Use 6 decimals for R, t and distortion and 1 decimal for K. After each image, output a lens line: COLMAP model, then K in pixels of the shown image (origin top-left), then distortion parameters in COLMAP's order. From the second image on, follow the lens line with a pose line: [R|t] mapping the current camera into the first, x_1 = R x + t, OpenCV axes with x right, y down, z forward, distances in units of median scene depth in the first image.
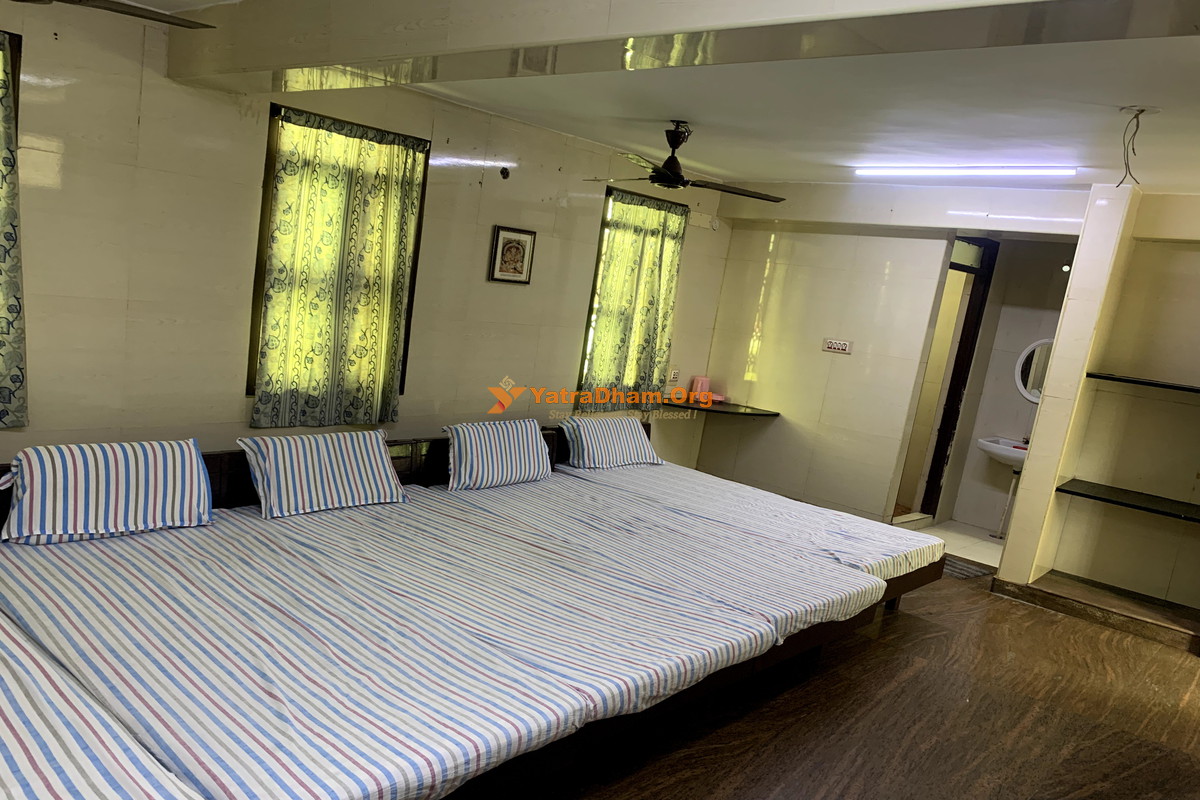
lens RADIAL K [[799.0, 0, 600.0], [0, 799.0, 400.0], [0, 0, 1]] dist [0.006038, 0.000293]
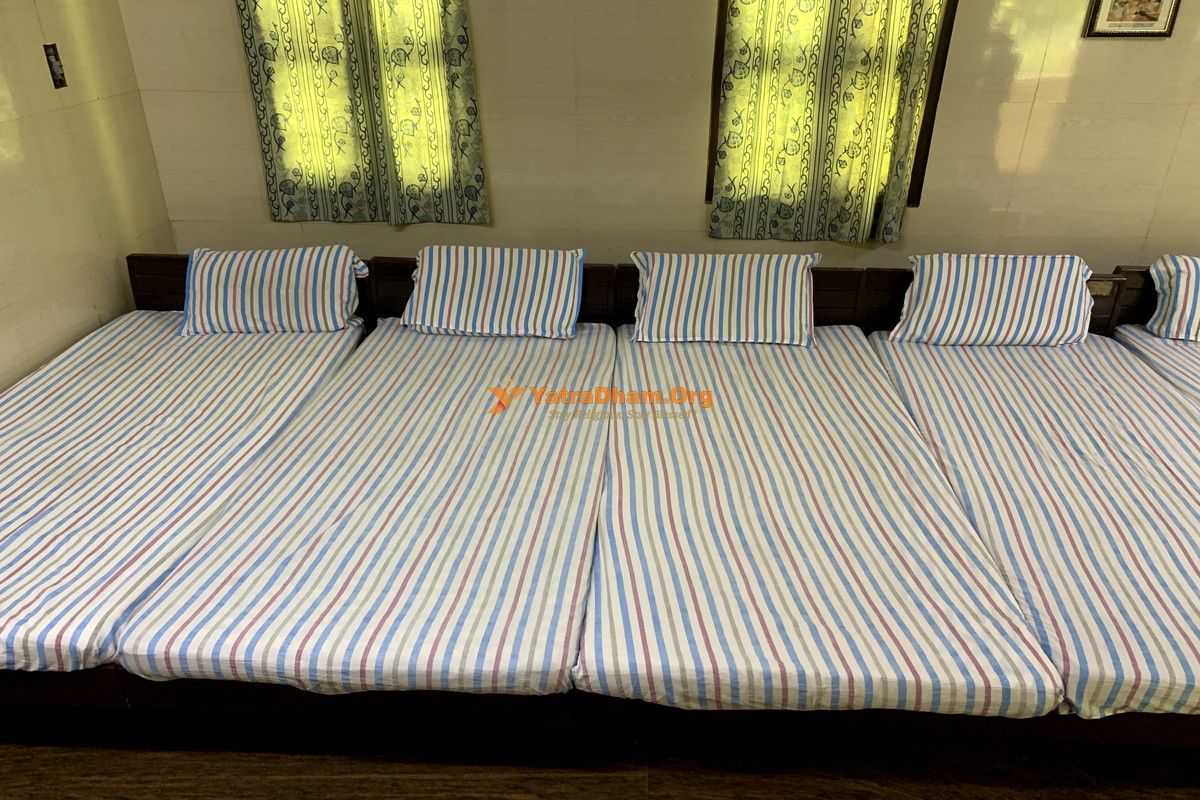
lens RADIAL K [[883.9, 0, 600.0], [0, 883.9, 400.0], [0, 0, 1]] dist [0.026904, -0.005510]
pose [[0.677155, 0.210961, -0.704951, 0.217348], [-0.043102, 0.967749, 0.248202, -0.029309], [0.734577, -0.137686, 0.664409, 0.200839]]
